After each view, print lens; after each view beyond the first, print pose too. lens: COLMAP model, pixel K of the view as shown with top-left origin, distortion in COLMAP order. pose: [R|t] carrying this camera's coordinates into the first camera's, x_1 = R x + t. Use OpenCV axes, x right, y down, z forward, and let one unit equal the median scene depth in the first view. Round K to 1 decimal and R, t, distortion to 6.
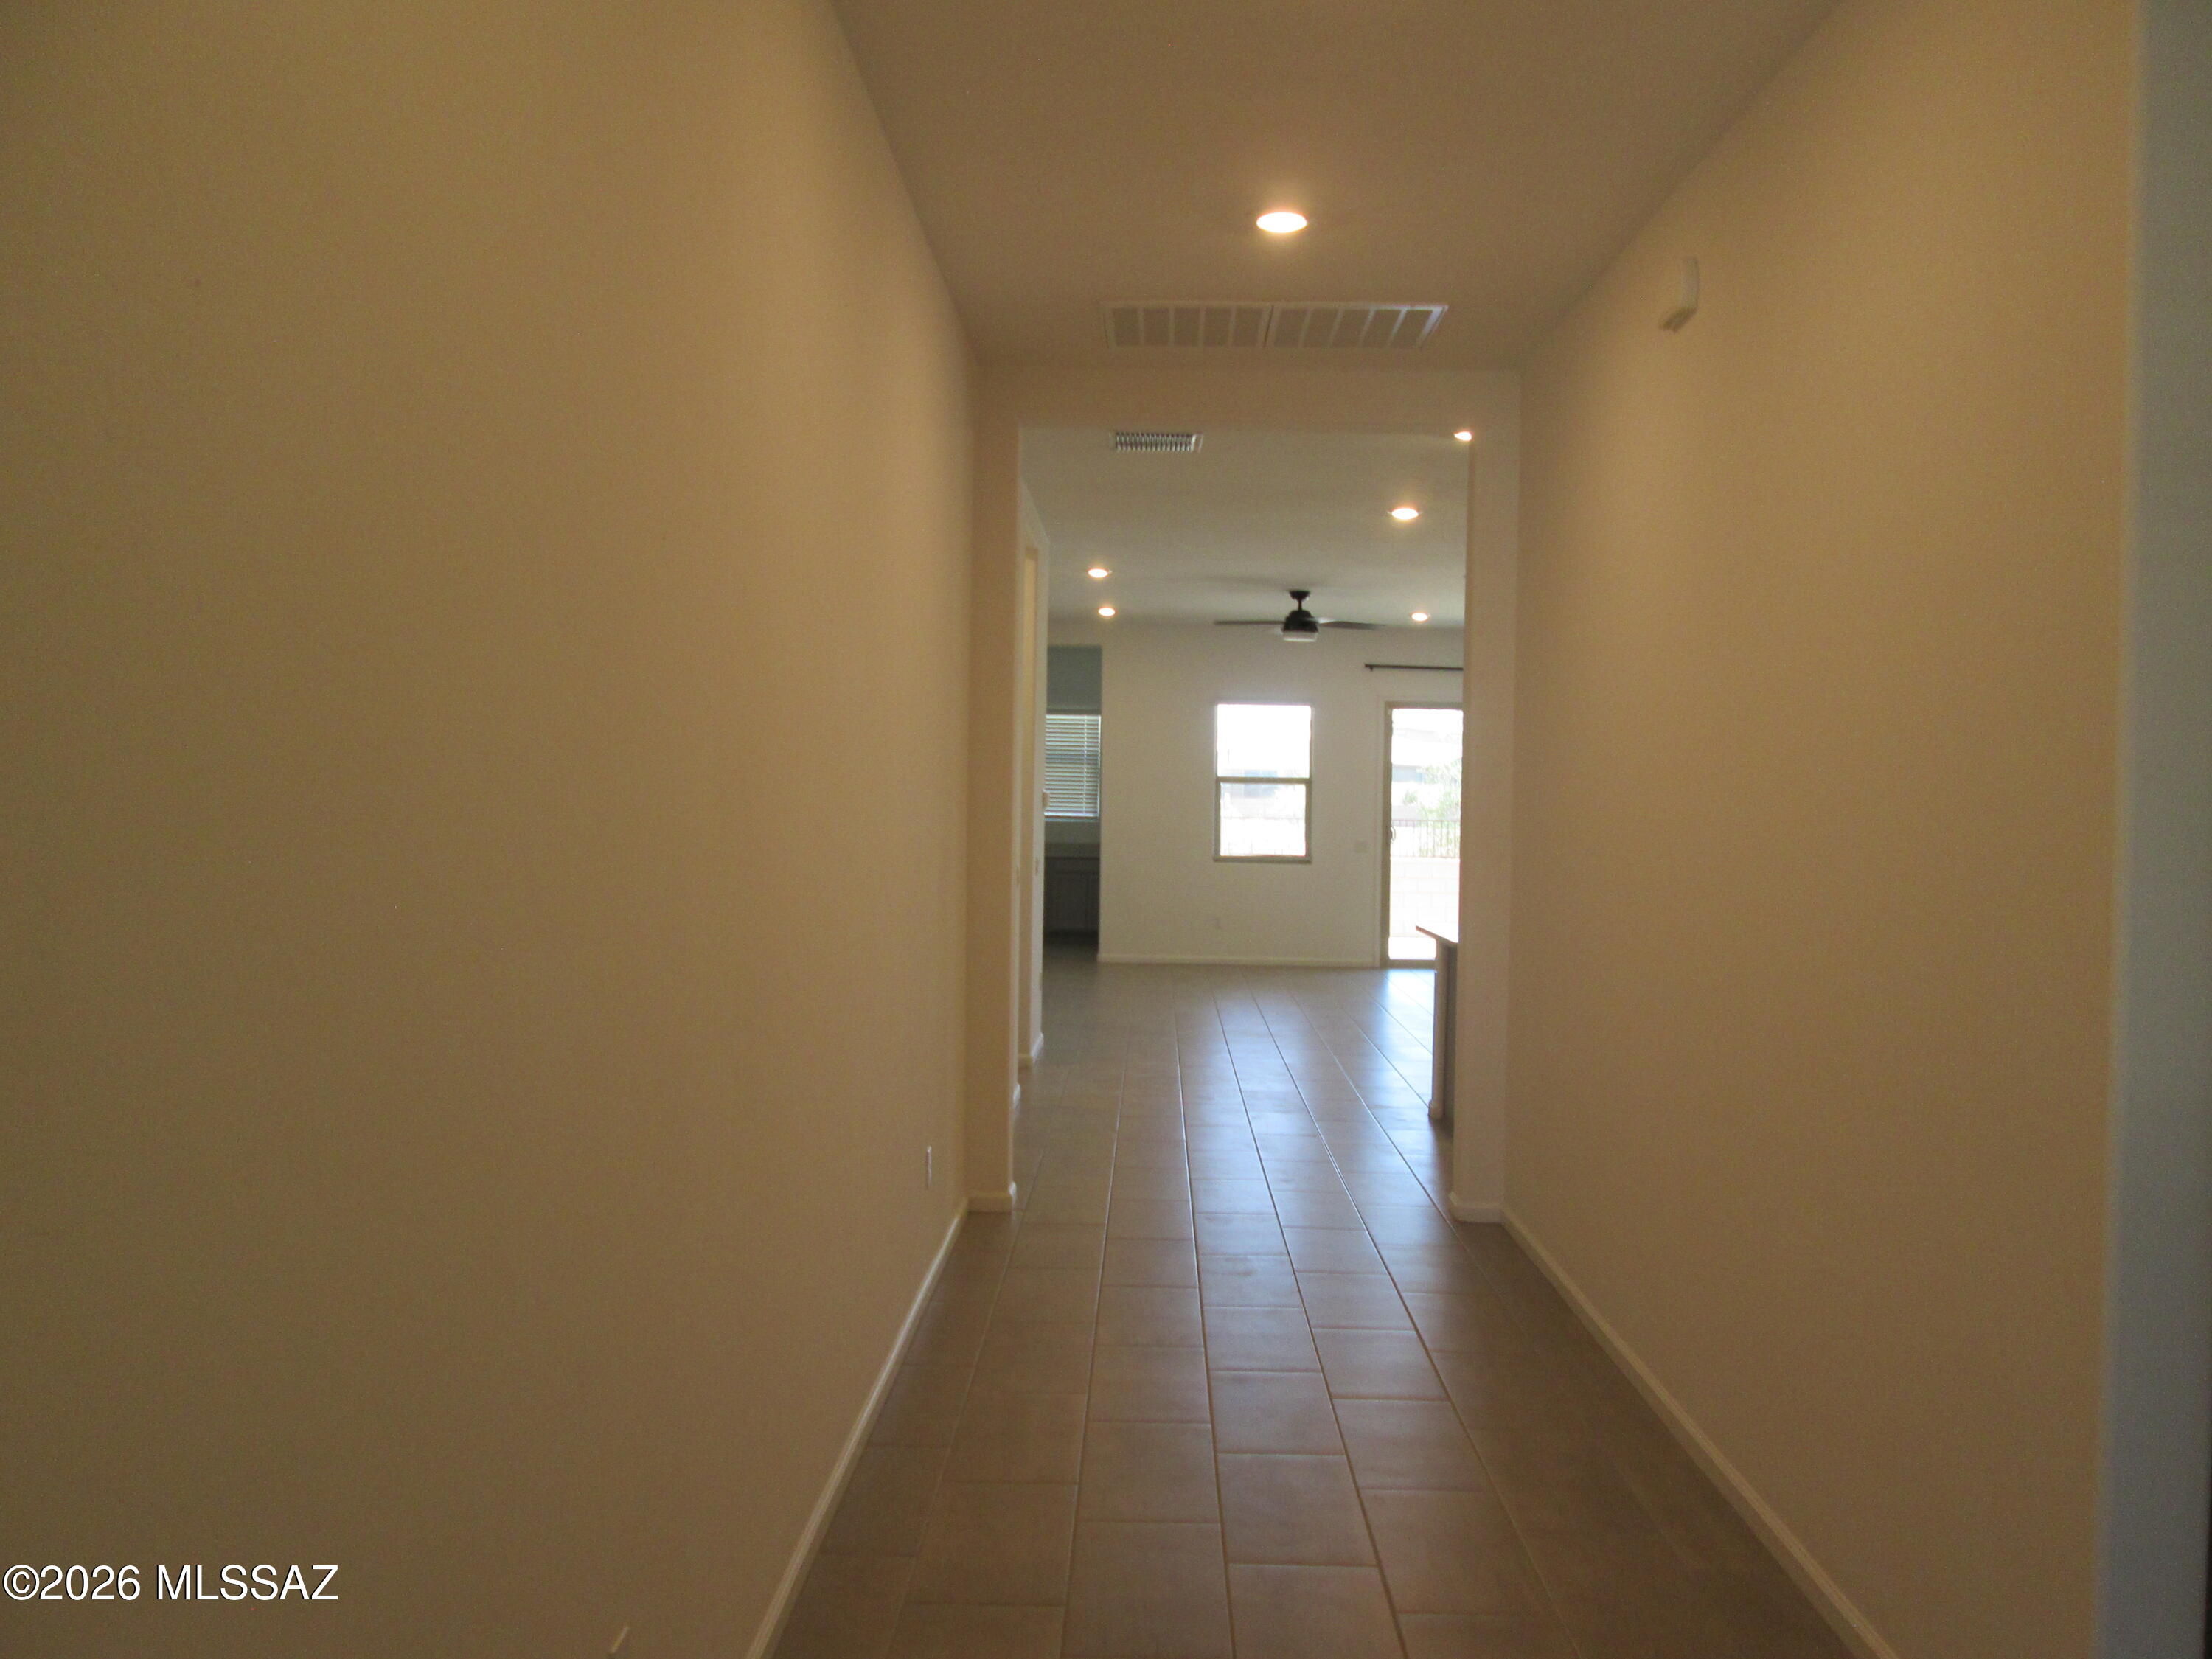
lens RADIAL K [[1839.5, 0, 1106.9], [0, 1839.5, 824.8], [0, 0, 1]] dist [-0.030273, -0.000312]
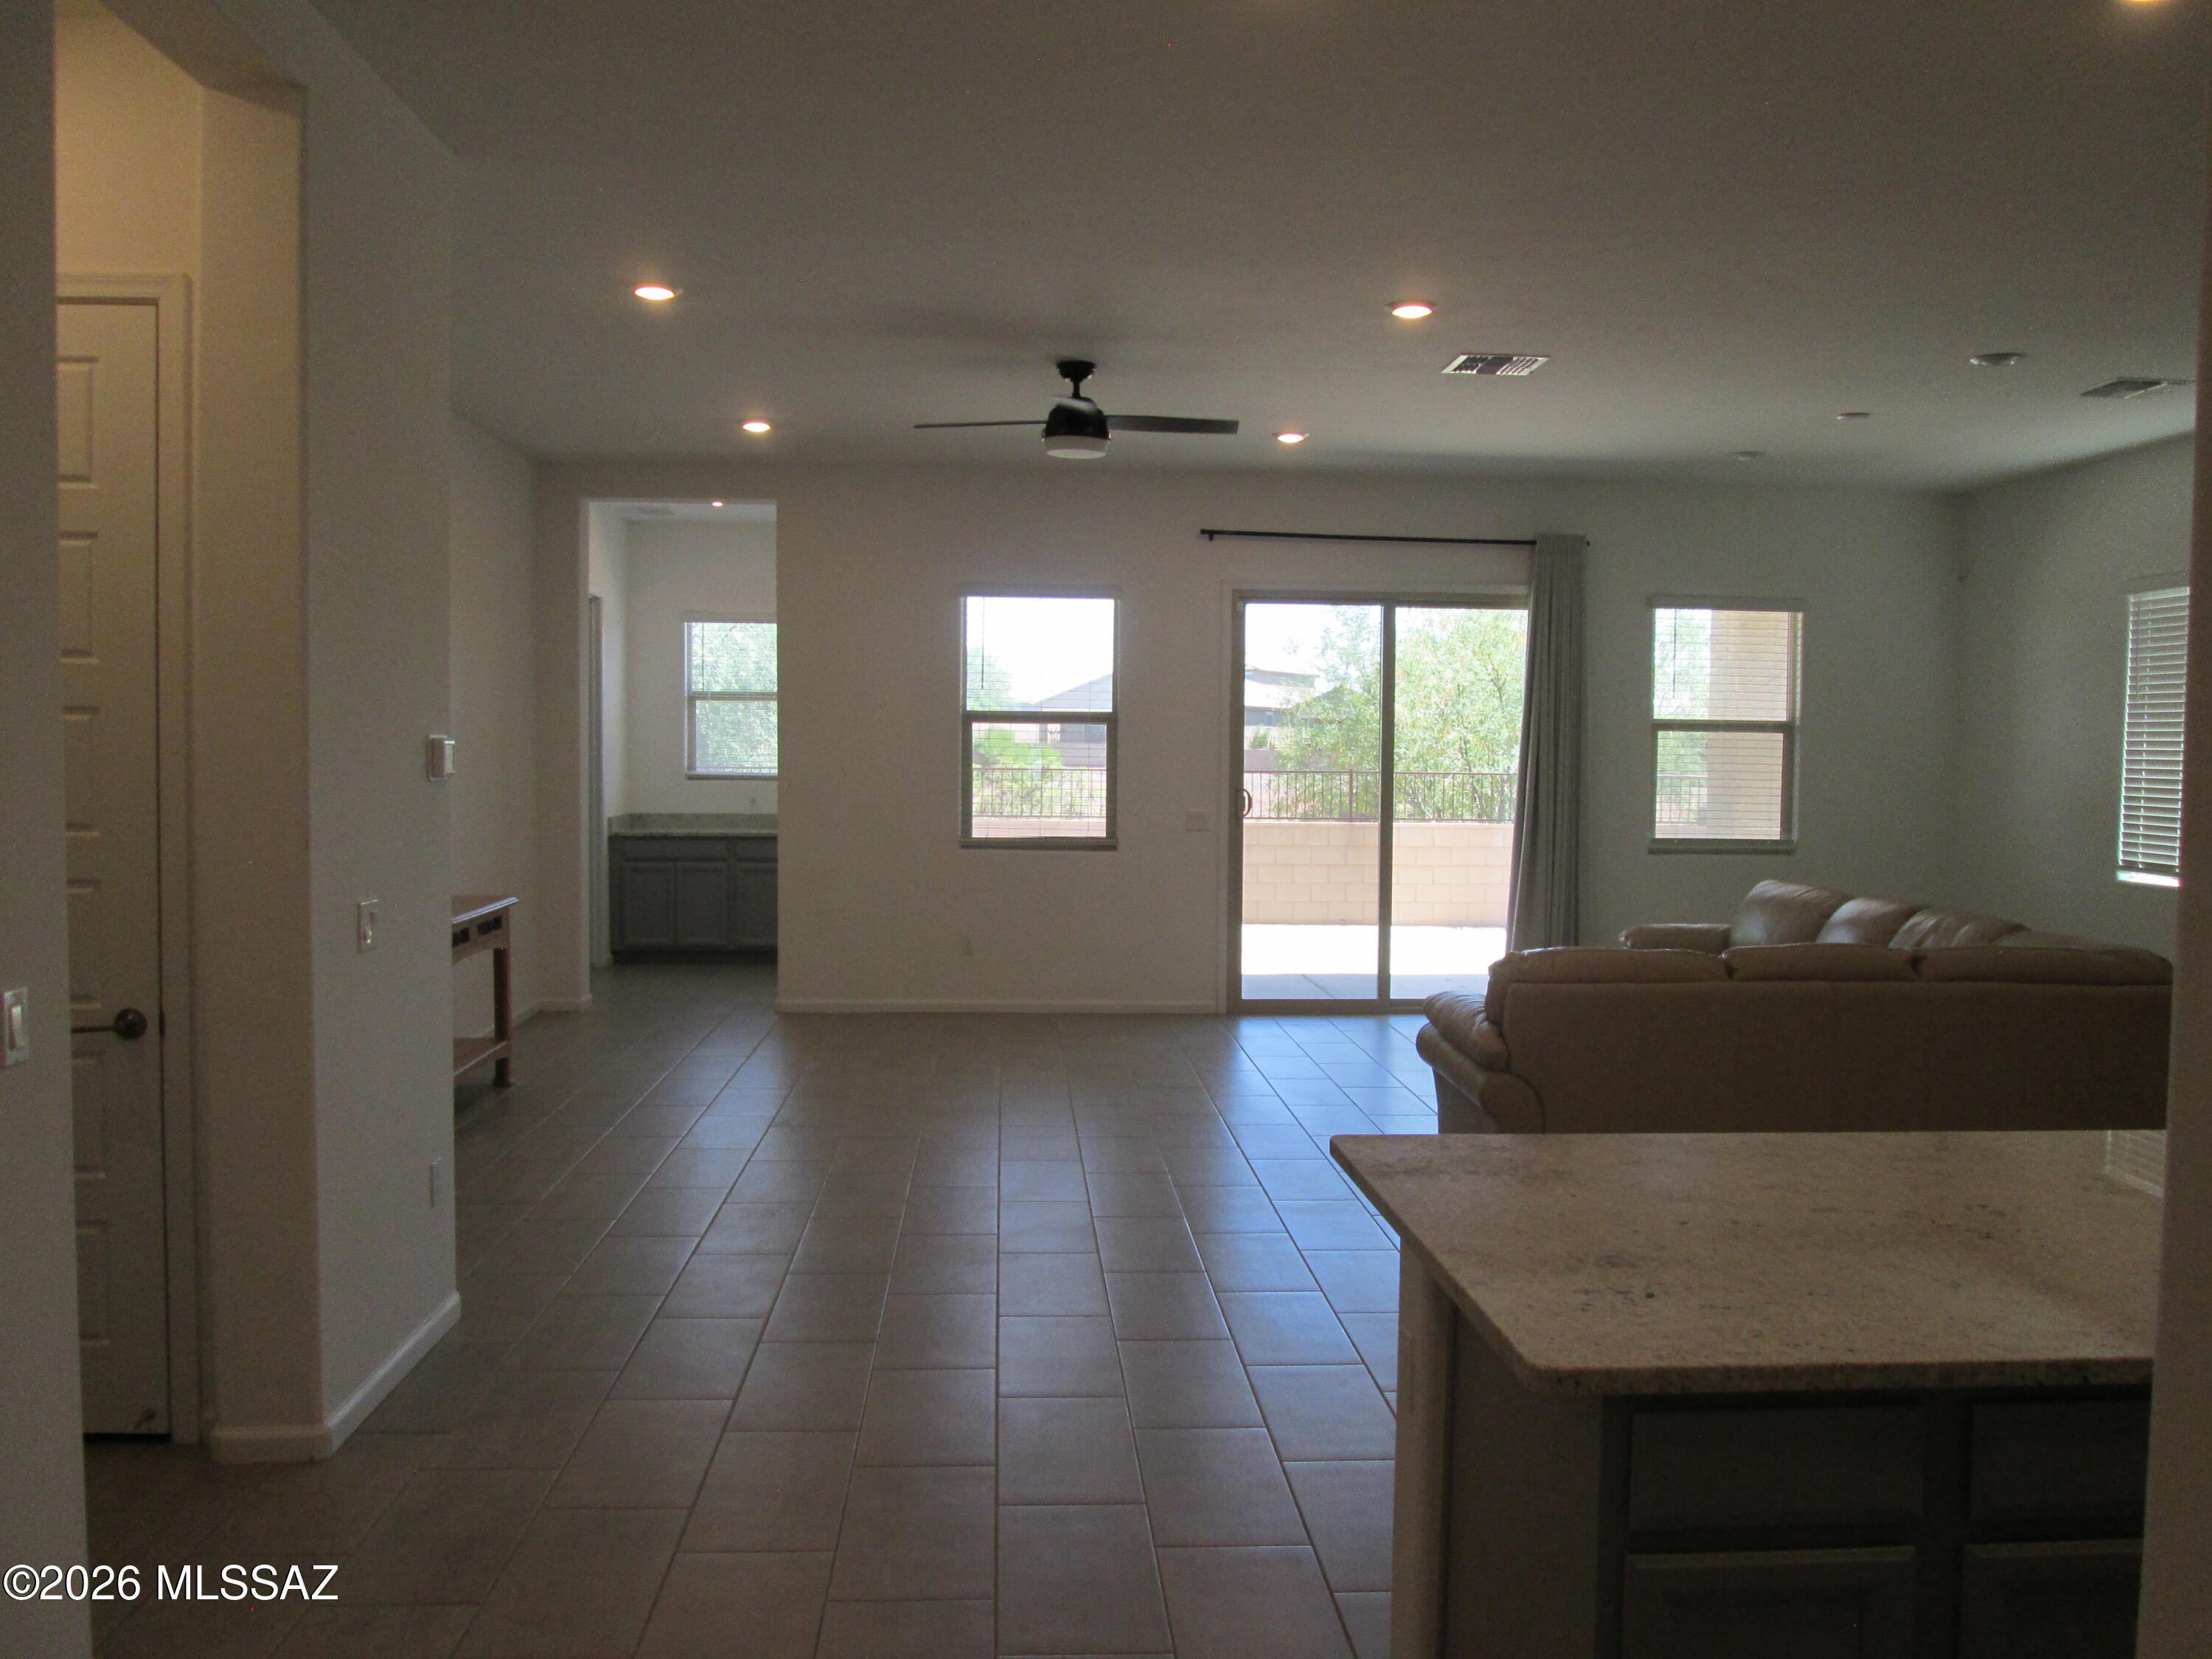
lens RADIAL K [[1839.5, 0, 1105.6], [0, 1839.5, 830.6], [0, 0, 1]] dist [-0.030273, -0.000312]
pose [[0.996777, -0.008200, 0.079799, 0.057237], [0.005523, 0.999417, 0.033706, -0.006269], [-0.080029, -0.033157, 0.996241, 0.375973]]
